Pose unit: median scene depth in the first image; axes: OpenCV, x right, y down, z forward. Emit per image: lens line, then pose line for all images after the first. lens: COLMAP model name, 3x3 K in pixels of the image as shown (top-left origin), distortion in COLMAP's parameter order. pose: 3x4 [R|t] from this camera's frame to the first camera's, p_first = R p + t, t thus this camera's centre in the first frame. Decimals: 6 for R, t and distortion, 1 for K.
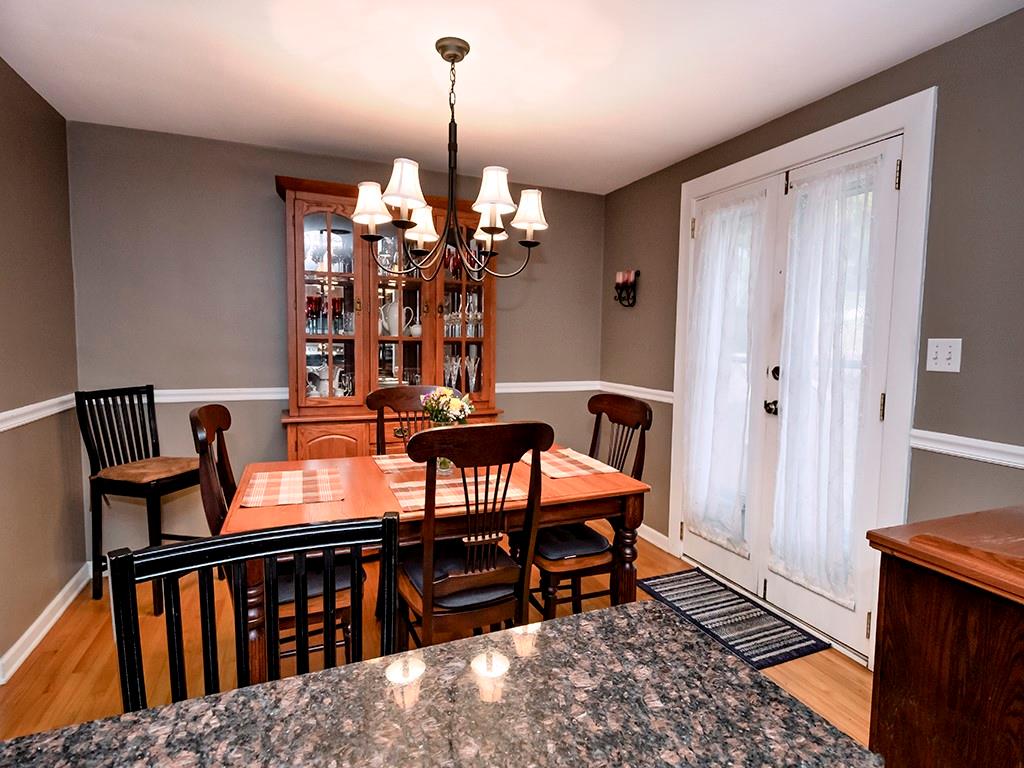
lens RADIAL K [[521.6, 0, 512.0], [0, 521.6, 384.0], [0, 0, 1]] dist [-0.026721, 0.000088]
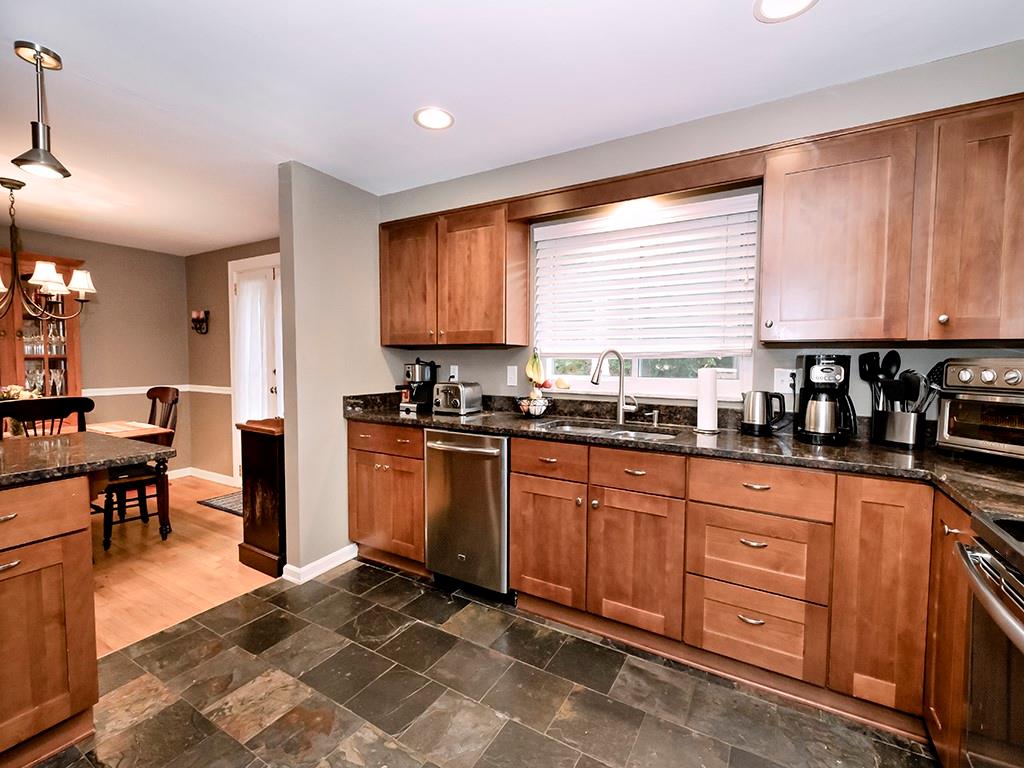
lens RADIAL K [[446.4, 0, 517.7], [0, 446.4, 378.5], [0, 0, 1]] dist [0.002821, -0.000791]
pose [[0.787443, -0.037059, 0.615273, 0.178685], [0.058388, 0.998187, -0.014603, 0.071720], [-0.613616, 0.047424, 0.788179, -0.764652]]
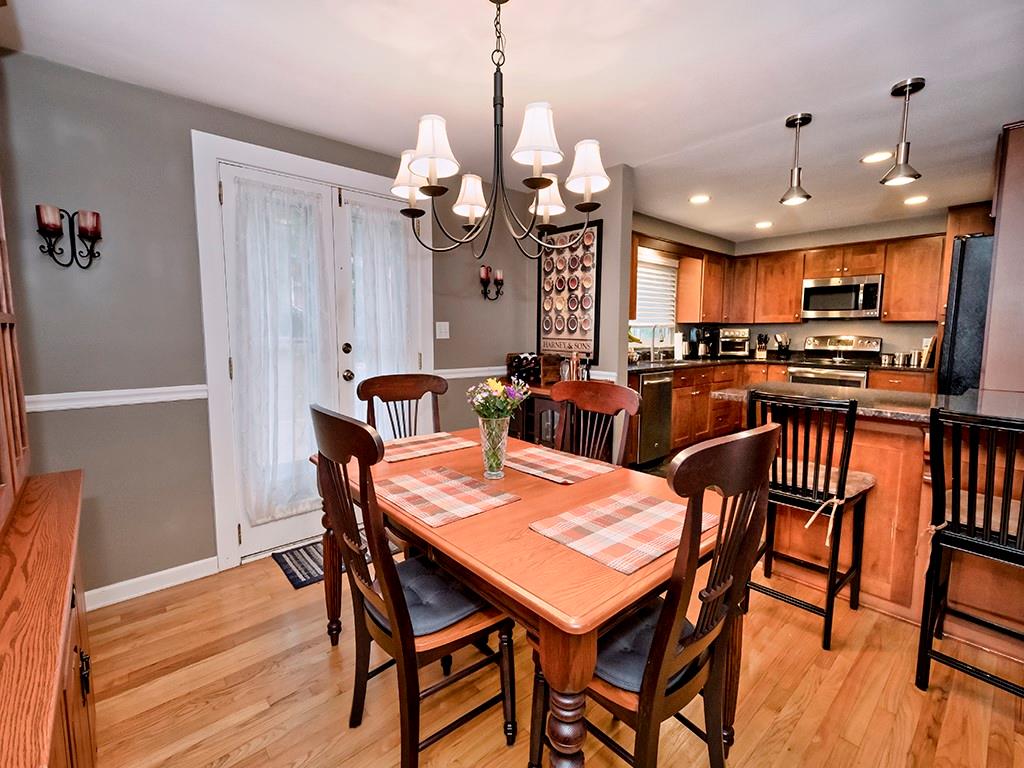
lens RADIAL K [[446.4, 0, 517.7], [0, 446.4, 378.5], [0, 0, 1]] dist [0.002821, -0.000791]
pose [[-0.316353, -0.112659, 0.941928, -0.664276], [0.075833, 0.986742, 0.143488, -0.074470], [-0.945606, 0.116822, -0.303615, 0.936827]]
